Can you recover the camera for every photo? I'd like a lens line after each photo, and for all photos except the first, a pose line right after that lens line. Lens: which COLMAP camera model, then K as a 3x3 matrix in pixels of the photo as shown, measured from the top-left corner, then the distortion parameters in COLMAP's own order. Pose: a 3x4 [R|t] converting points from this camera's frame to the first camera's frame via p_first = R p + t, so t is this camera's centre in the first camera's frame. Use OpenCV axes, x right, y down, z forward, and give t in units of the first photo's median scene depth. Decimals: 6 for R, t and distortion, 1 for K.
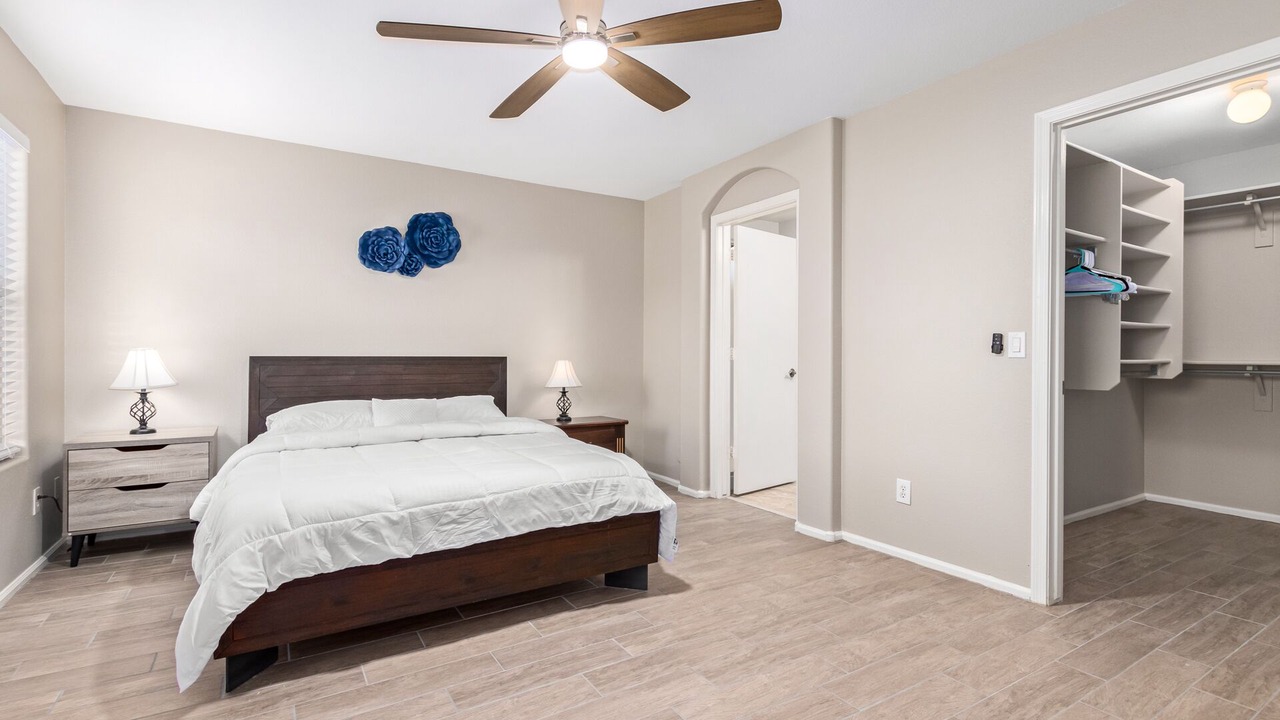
lens RADIAL K [[583.2, 0, 631.6], [0, 583.2, 358.5], [0, 0, 1]] dist [-0.000146, 0.000129]
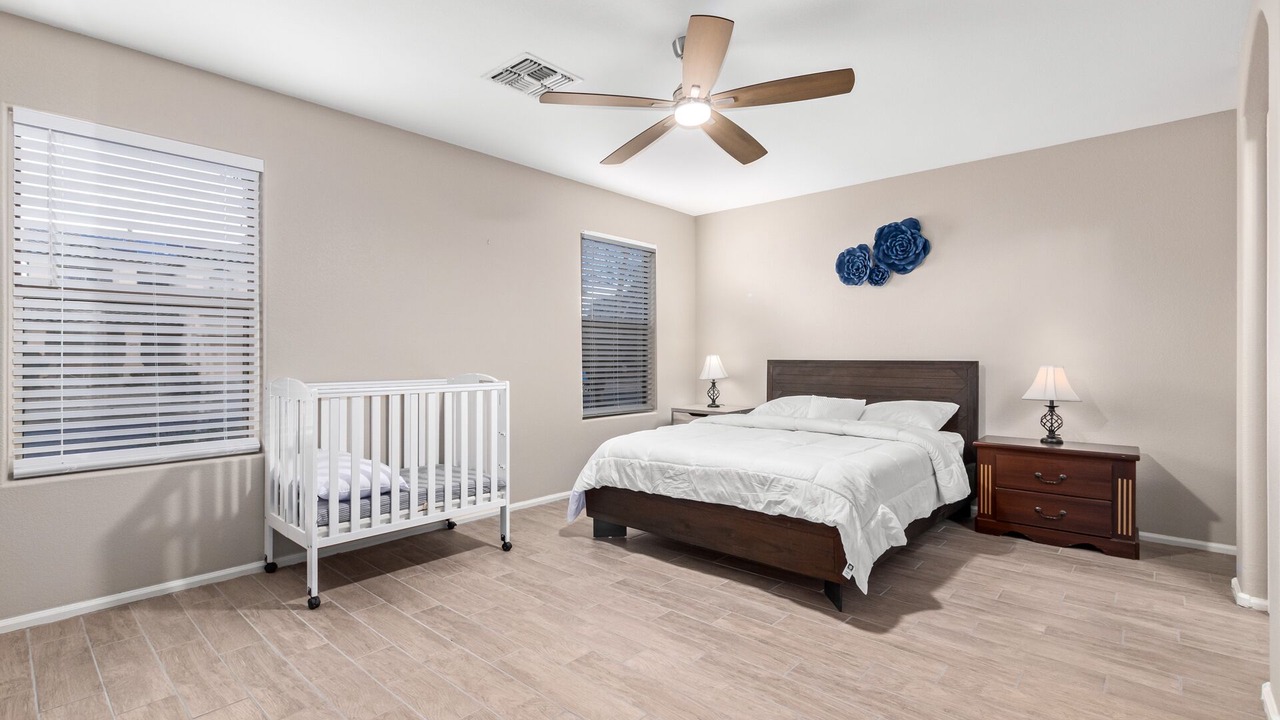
lens RADIAL K [[583.2, 0, 632.5], [0, 583.2, 357.7], [0, 0, 1]] dist [-0.000146, 0.000129]
pose [[0.277635, -0.001546, -0.960685, 0.894313], [-0.004821, 0.999984, -0.003002, -0.005050], [0.960674, 0.005465, 0.277624, 0.451326]]
